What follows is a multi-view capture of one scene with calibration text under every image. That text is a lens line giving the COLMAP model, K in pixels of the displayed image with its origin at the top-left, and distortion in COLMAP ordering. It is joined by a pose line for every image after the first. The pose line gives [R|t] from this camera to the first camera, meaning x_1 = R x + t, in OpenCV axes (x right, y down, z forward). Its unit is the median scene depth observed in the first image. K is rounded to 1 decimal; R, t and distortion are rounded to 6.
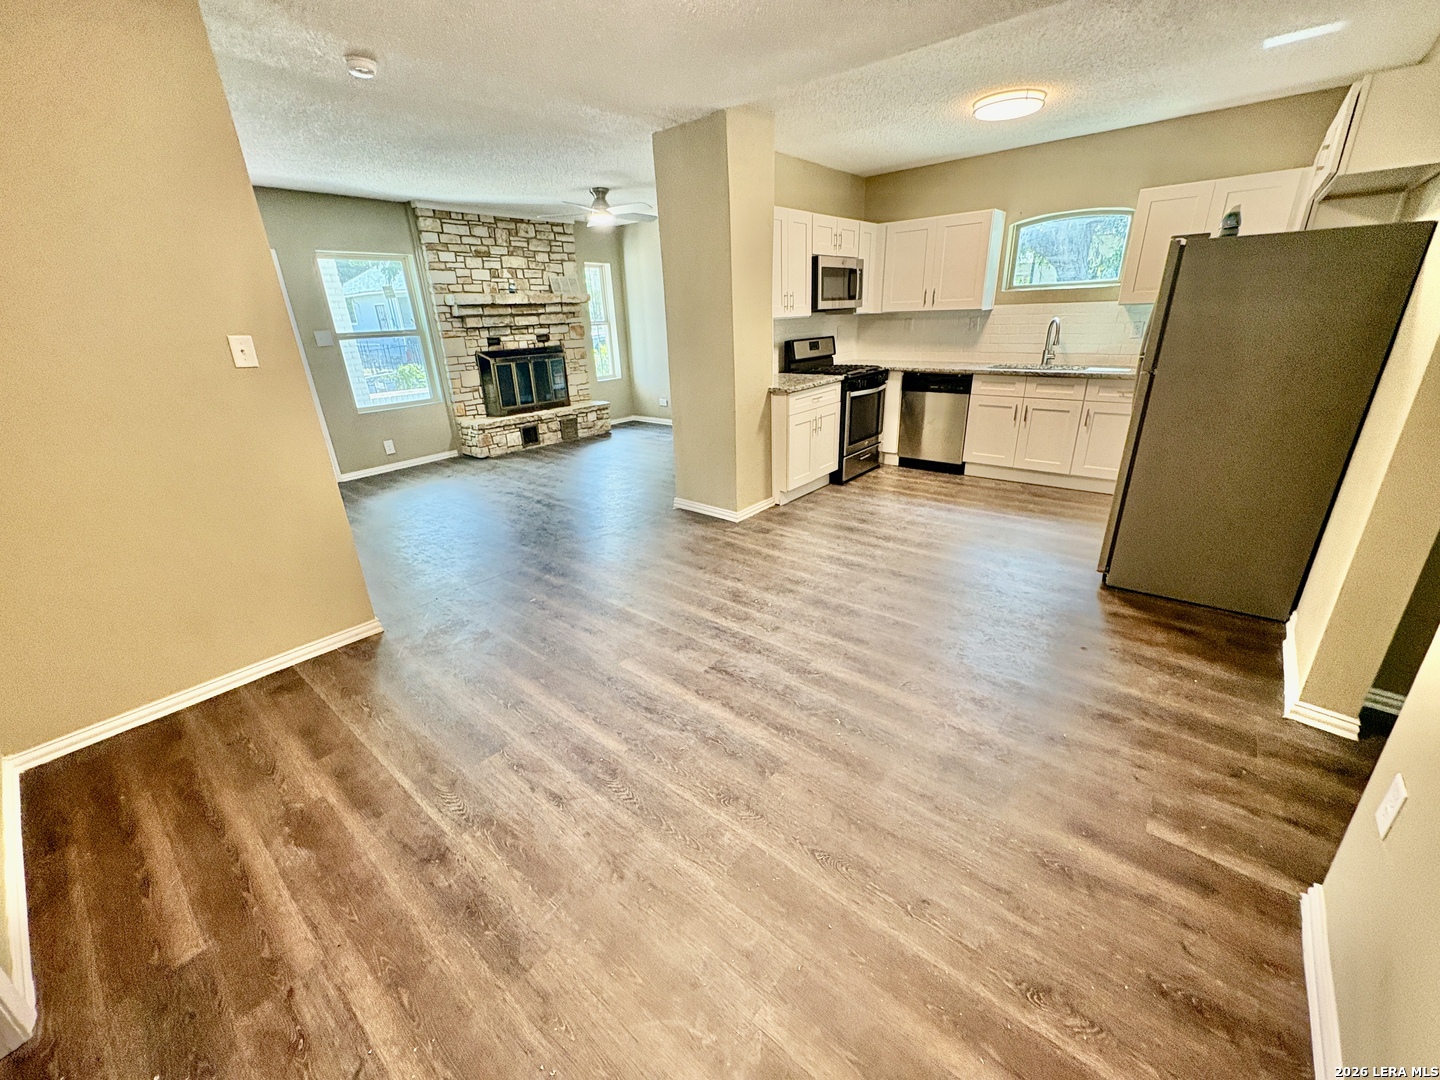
lens RADIAL K [[577.0, 0, 722.2], [0, 577.0, 539.1], [0, 0, 1]] dist [-0.000010, 0.001191]
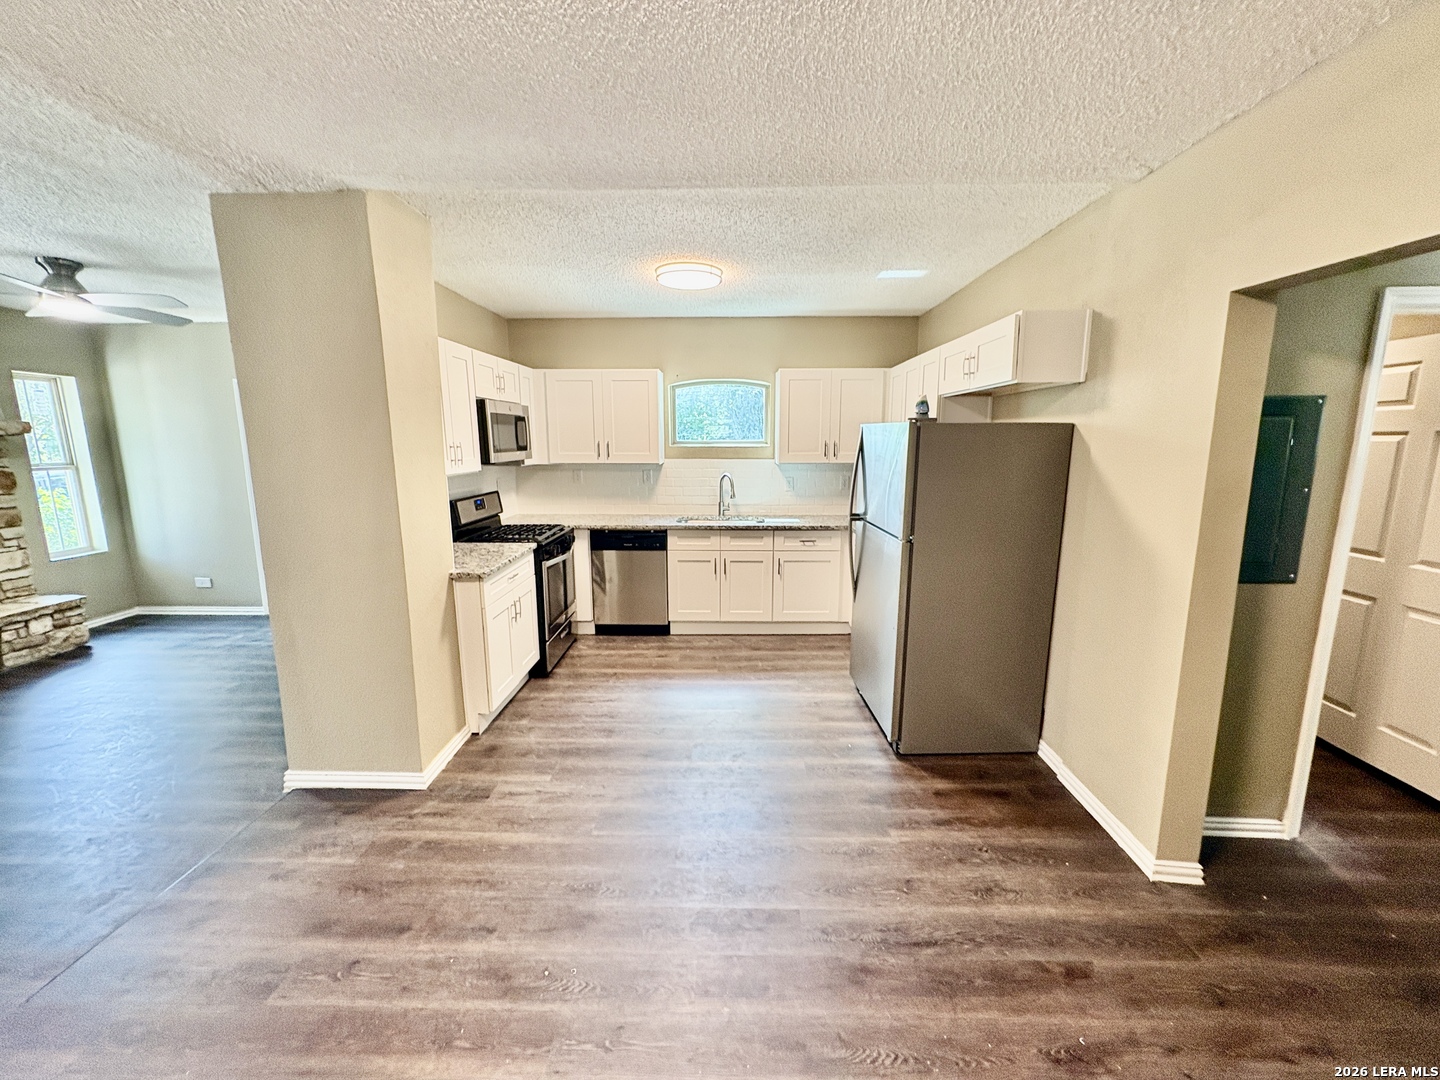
lens RADIAL K [[577.0, 0, 720.1], [0, 577.0, 539.1], [0, 0, 1]] dist [-0.000010, 0.001191]
pose [[0.780002, -0.071554, 0.621672, -0.074595], [0.203434, 0.968475, -0.143775, -0.108951], [-0.591786, 0.238614, 0.769969, 0.212002]]
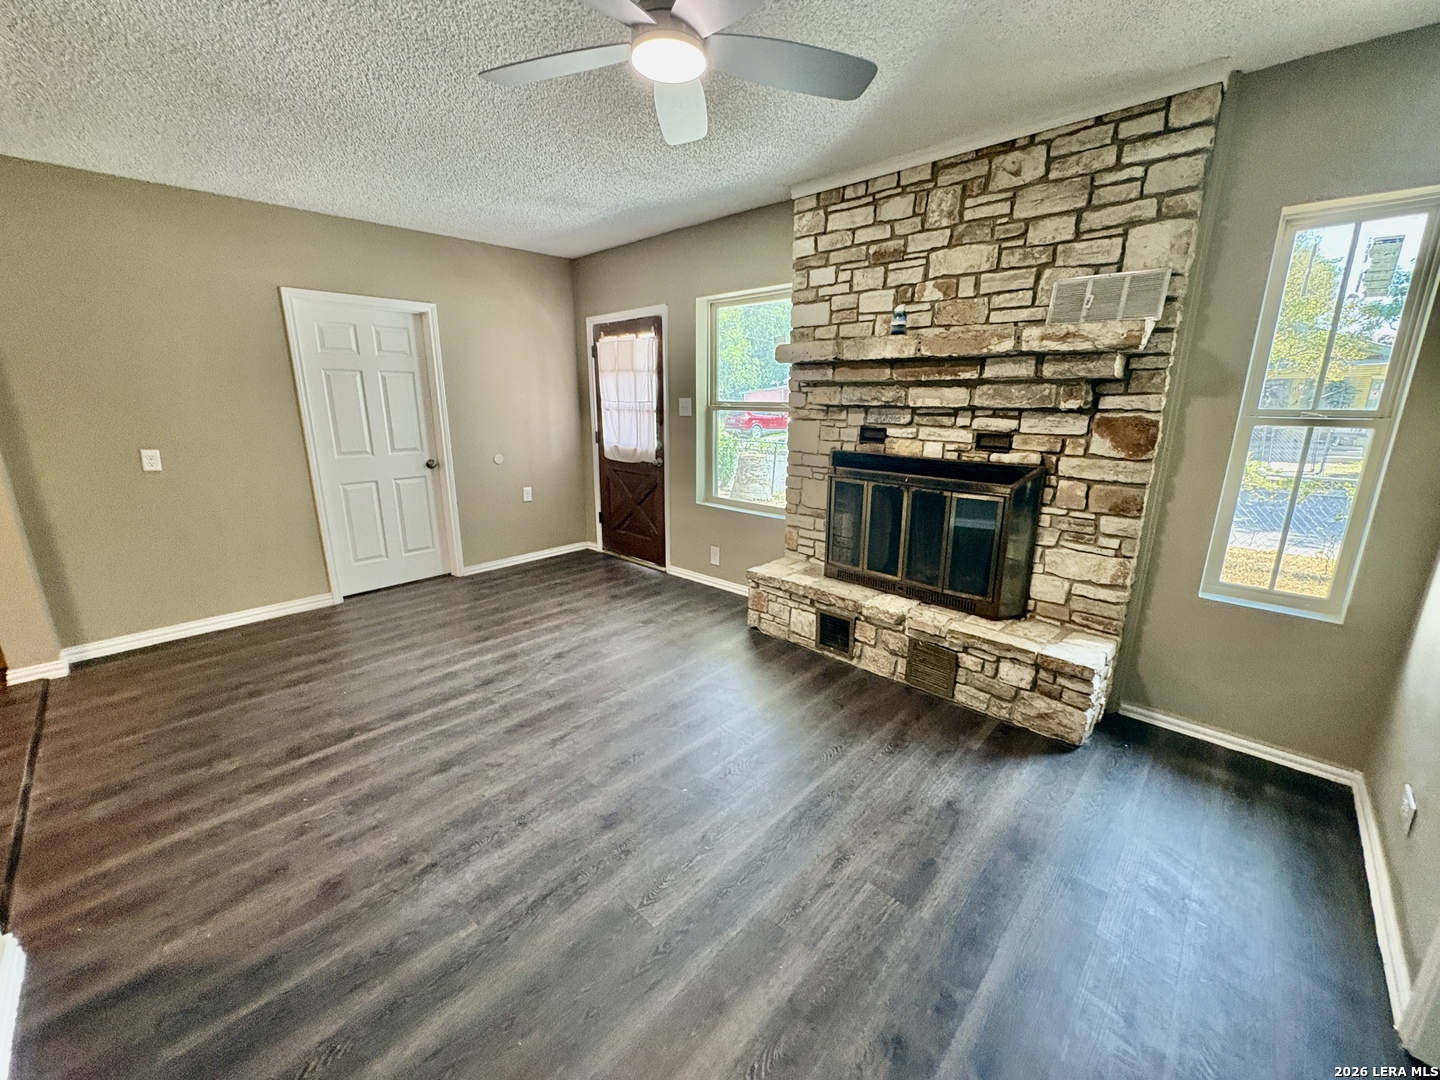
lens RADIAL K [[577.0, 0, 720.2], [0, 577.0, 538.2], [0, 0, 1]] dist [-0.000010, 0.001191]
pose [[-0.063801, 0.280881, -0.957620, 0.127475], [-0.364397, 0.886761, 0.284375, -0.445265], [0.929055, 0.367097, 0.045776, 1.110864]]
